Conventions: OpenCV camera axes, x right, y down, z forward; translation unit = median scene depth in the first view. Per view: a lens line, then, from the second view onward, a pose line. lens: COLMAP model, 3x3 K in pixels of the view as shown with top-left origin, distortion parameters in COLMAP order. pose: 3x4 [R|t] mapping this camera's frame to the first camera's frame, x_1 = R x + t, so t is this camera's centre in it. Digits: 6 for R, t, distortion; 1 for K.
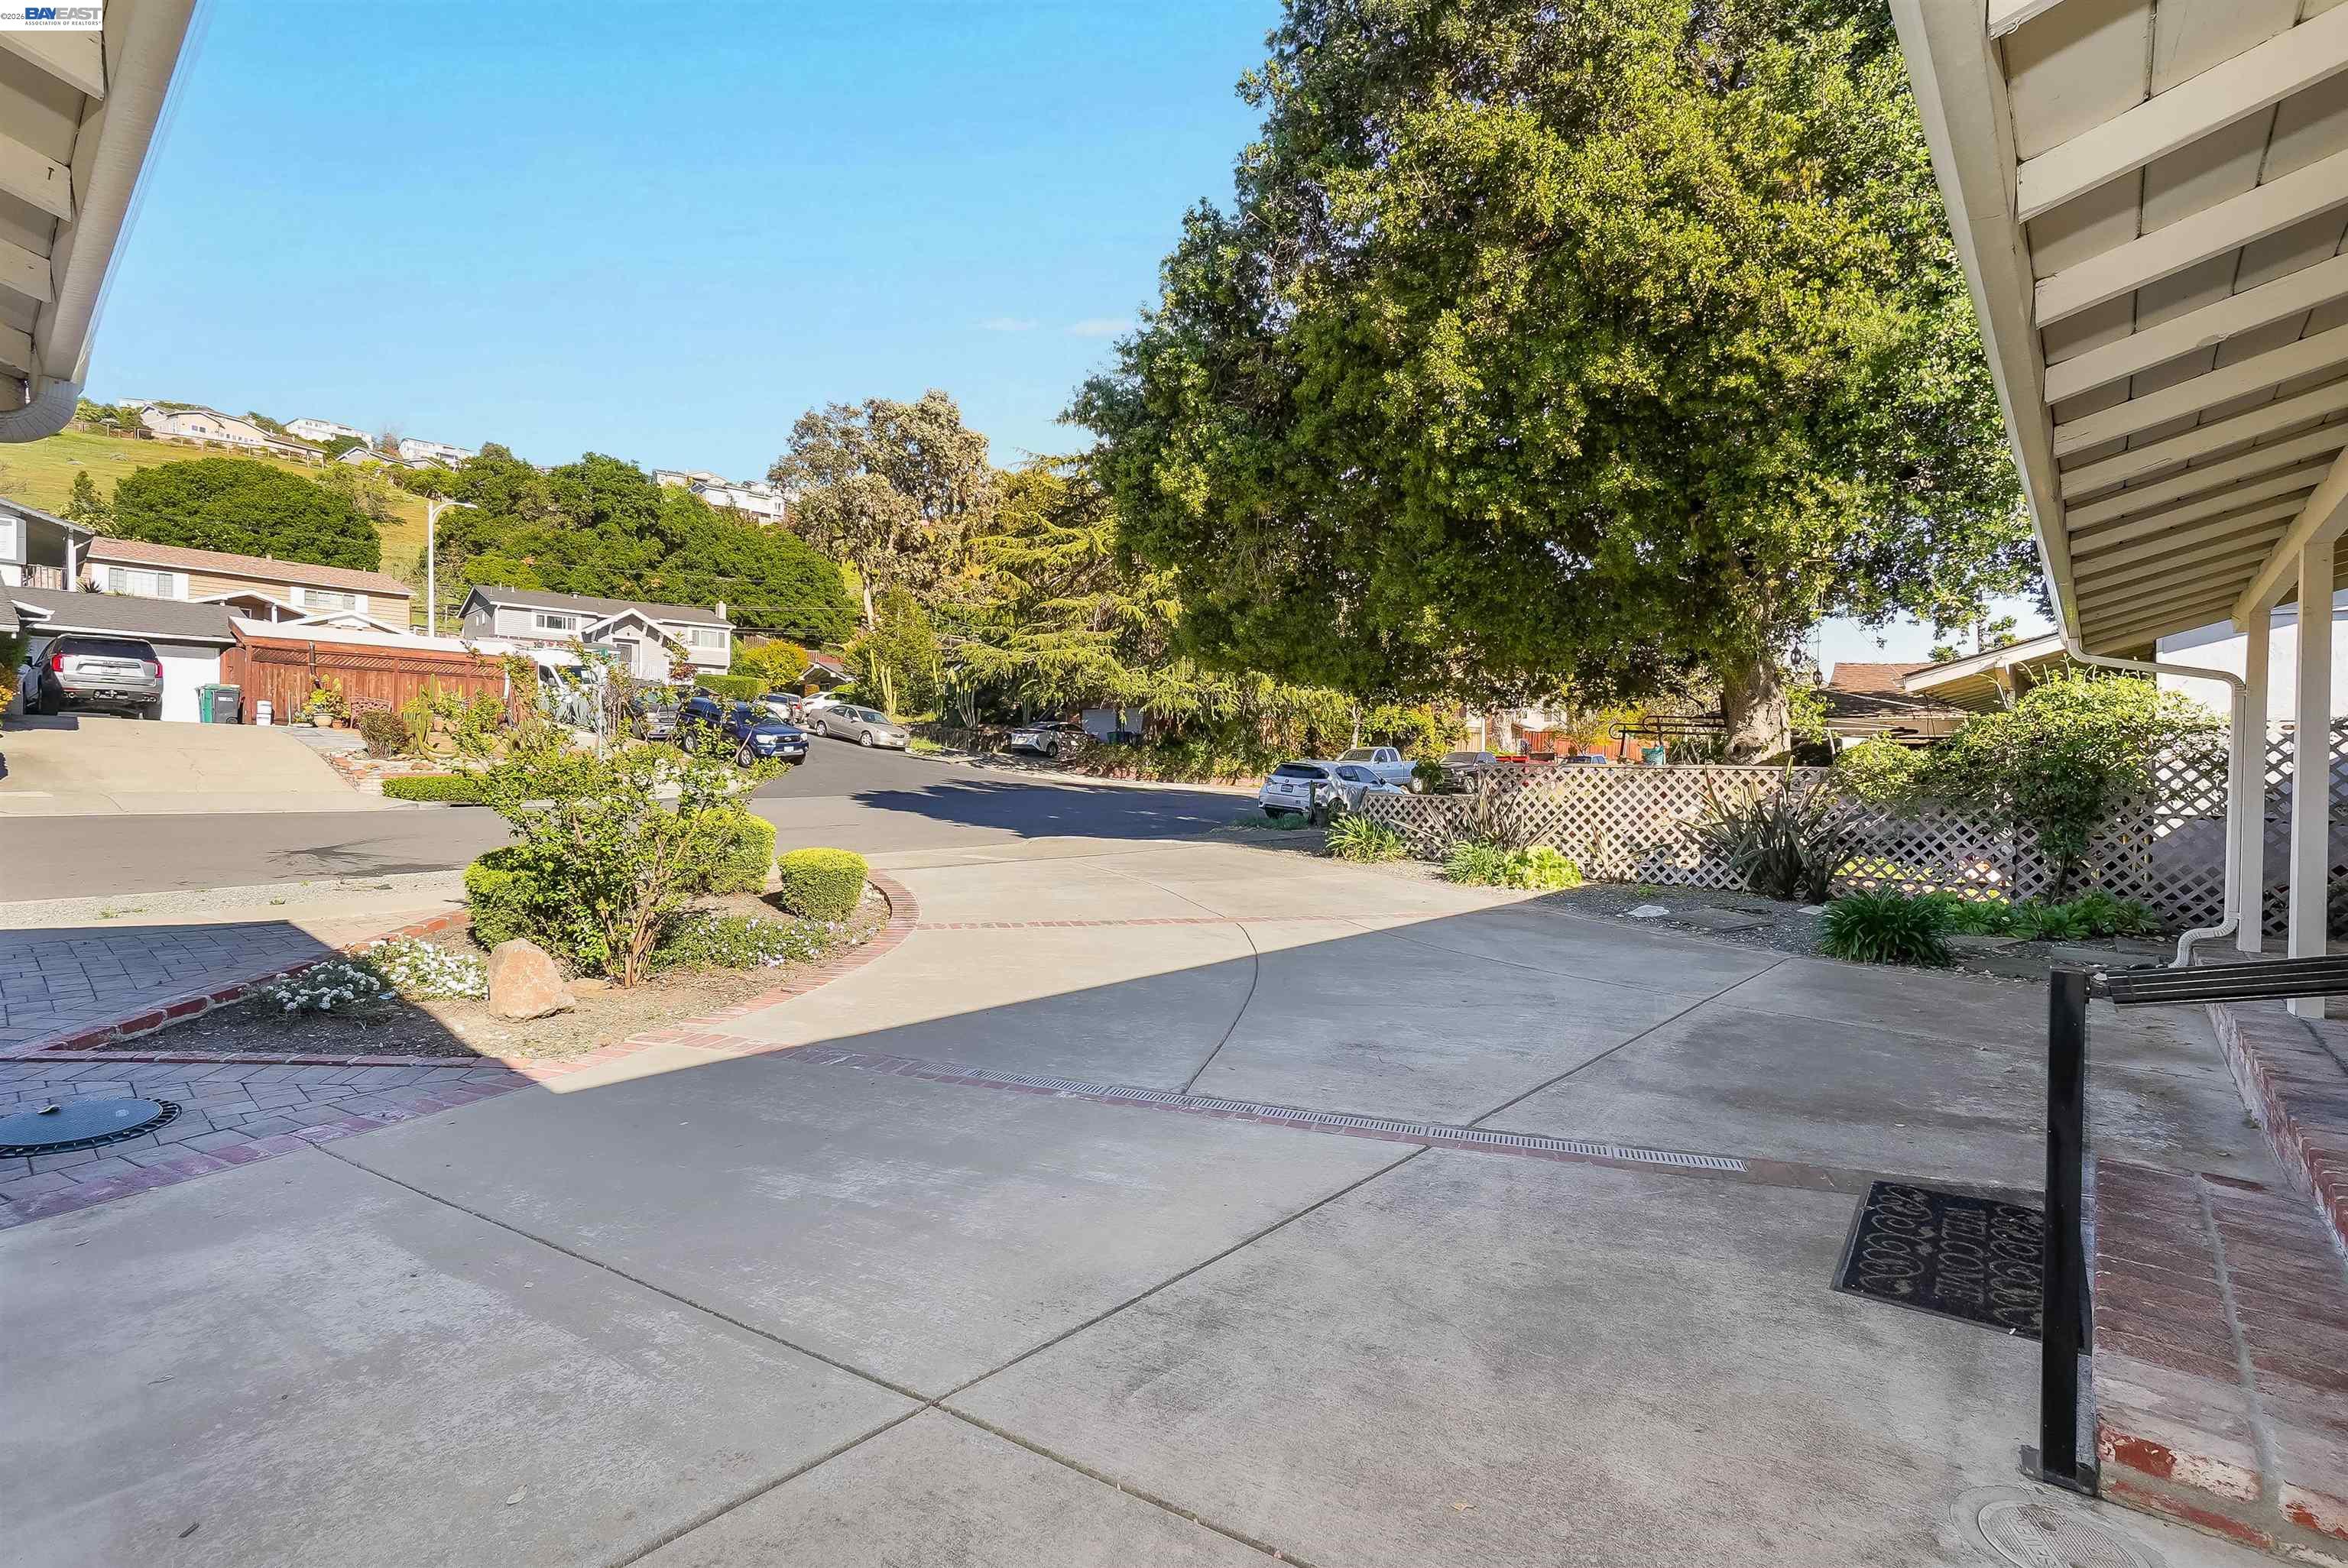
lens RADIAL K [[1066.7, 0, 1184.7], [0, 1066.7, 780.4], [0, 0, 1]] dist [0.001662, 0.000881]
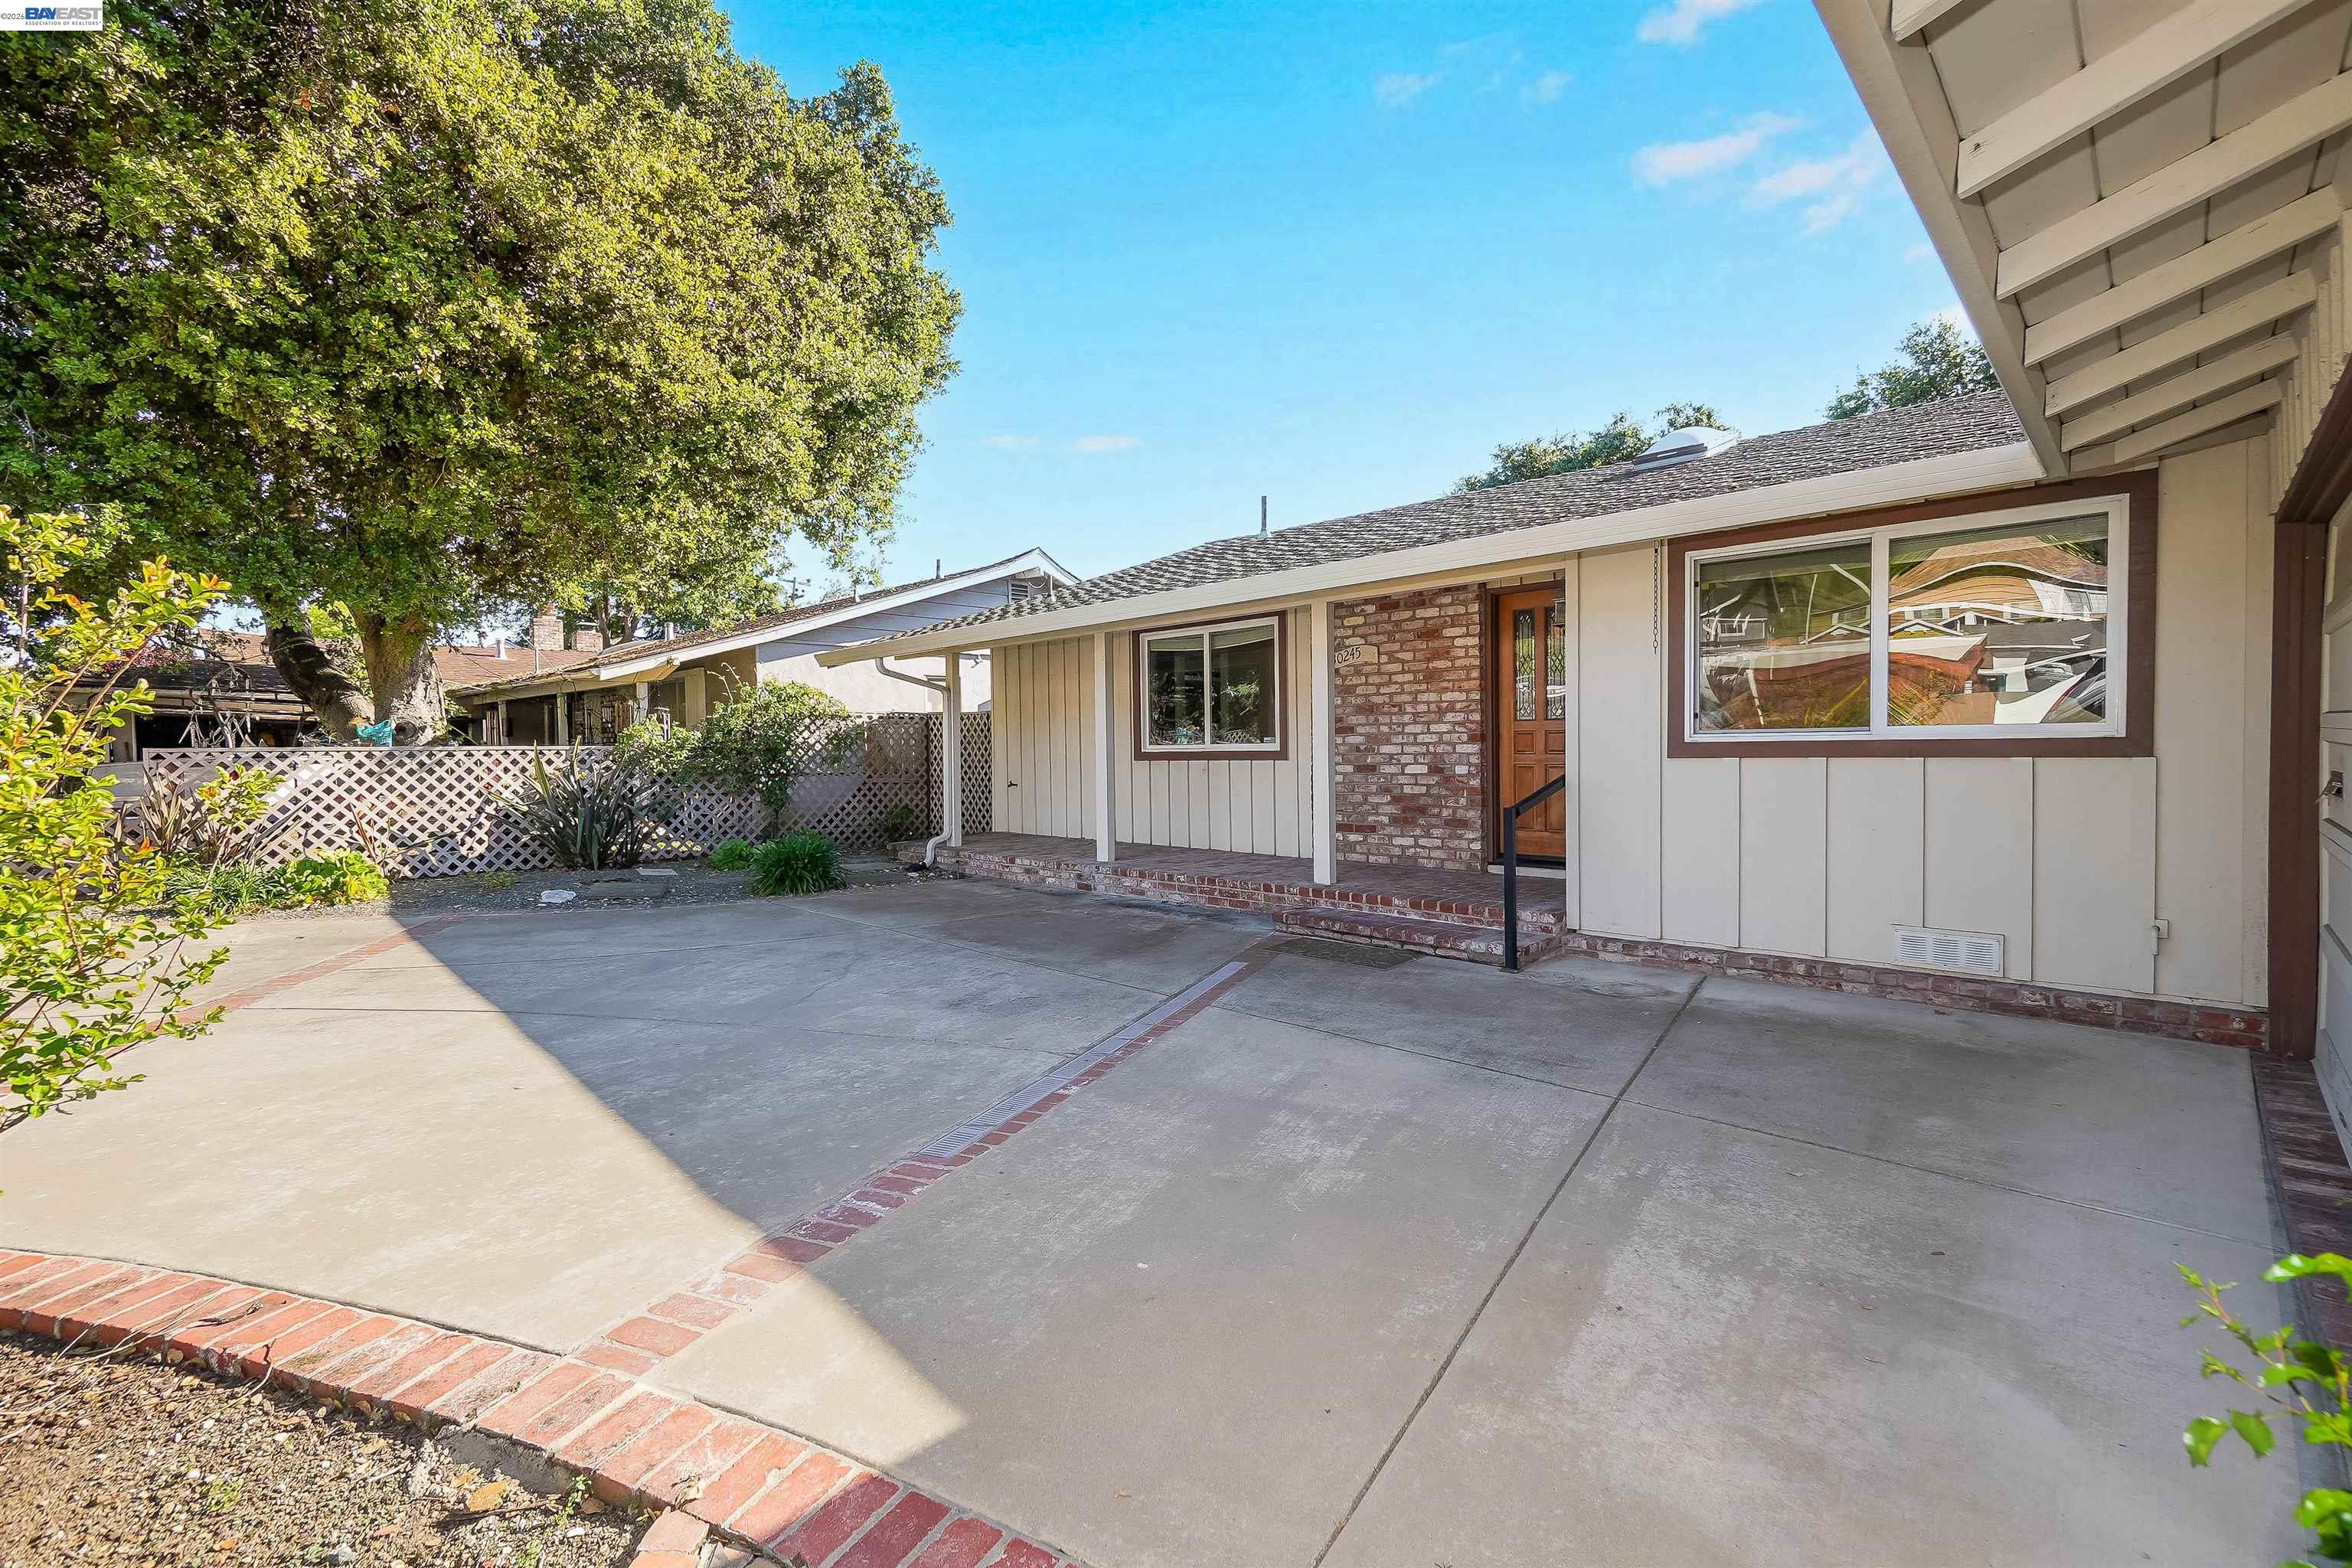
lens RADIAL K [[1020.3, 0, 1173.5], [0, 1020.3, 777.2], [0, 0, 1]] dist [-0.003718, -0.000044]
pose [[0.063395, -0.046353, 0.996911, -0.504220], [0.024999, 0.998681, 0.044846, -0.015420], [-0.997675, 0.022078, 0.064470, 0.413196]]
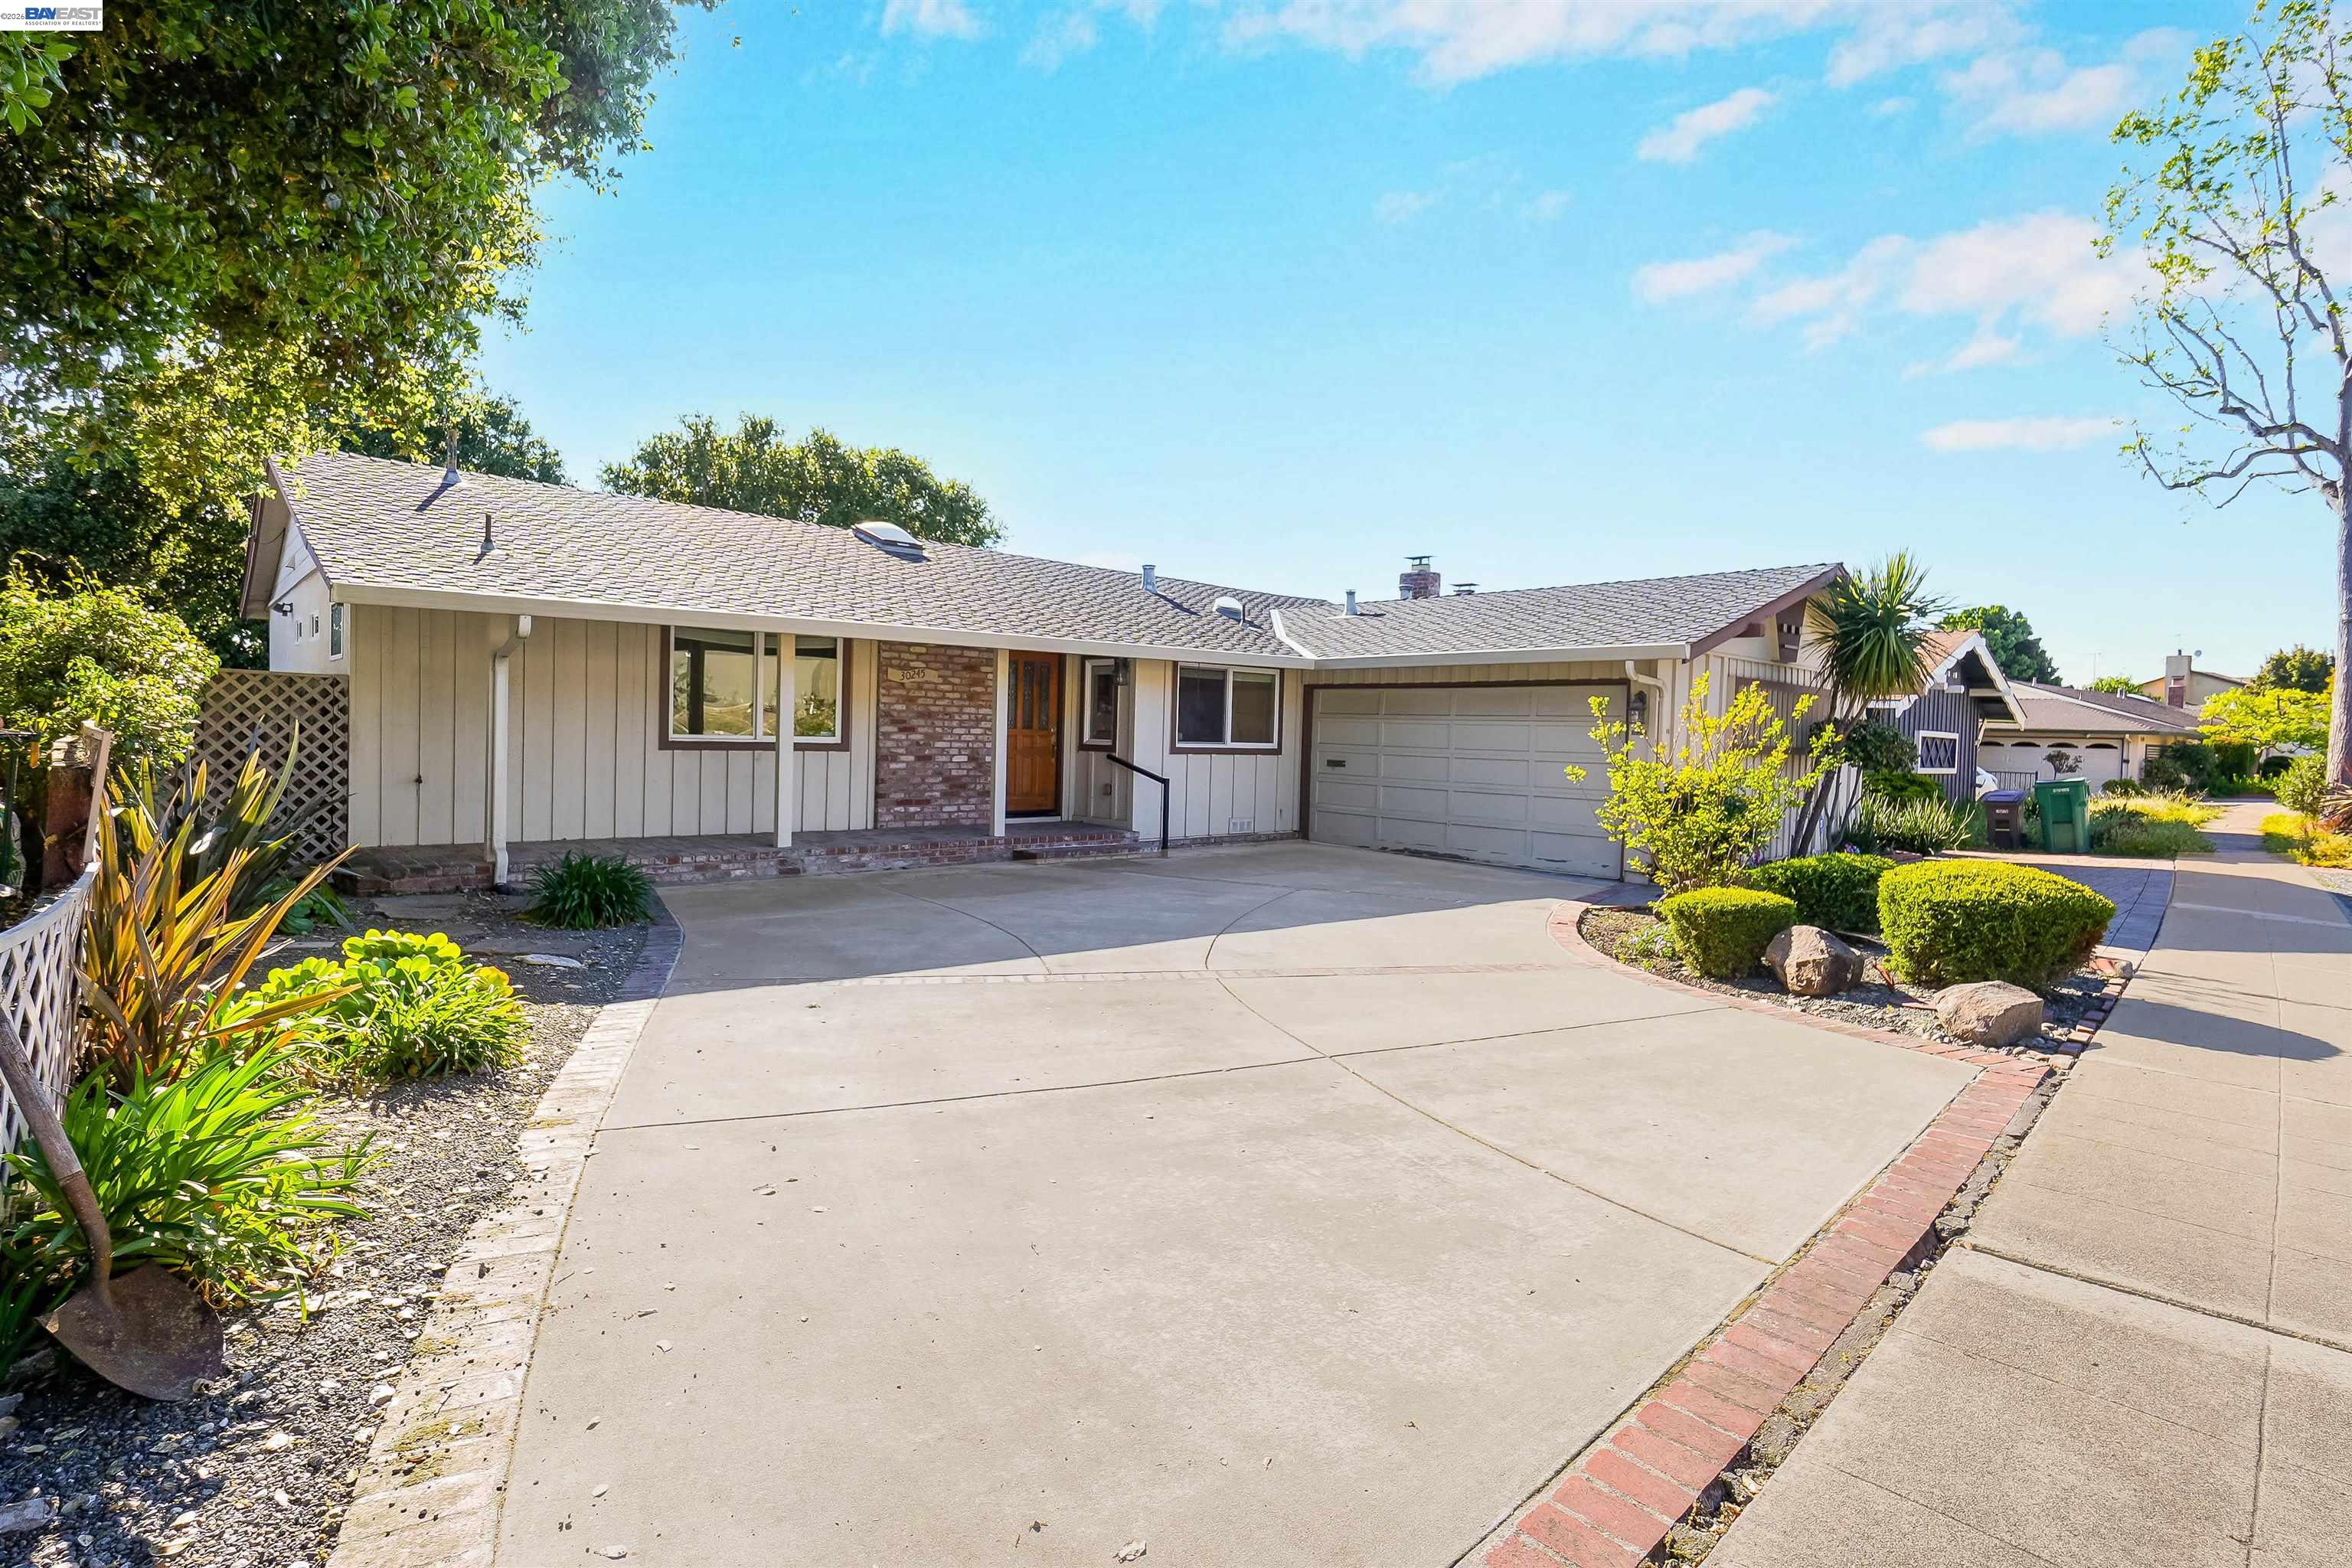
lens RADIAL K [[1026.3, 0, 1175.5], [0, 1026.3, 753.9], [0, 0, 1]] dist [-0.000215, 0.000008]
pose [[-0.983808, -0.044761, 0.173545, -0.063384], [-0.039846, 0.998703, 0.031702, -0.037682], [-0.174739, 0.024273, -0.984316, 1.610412]]
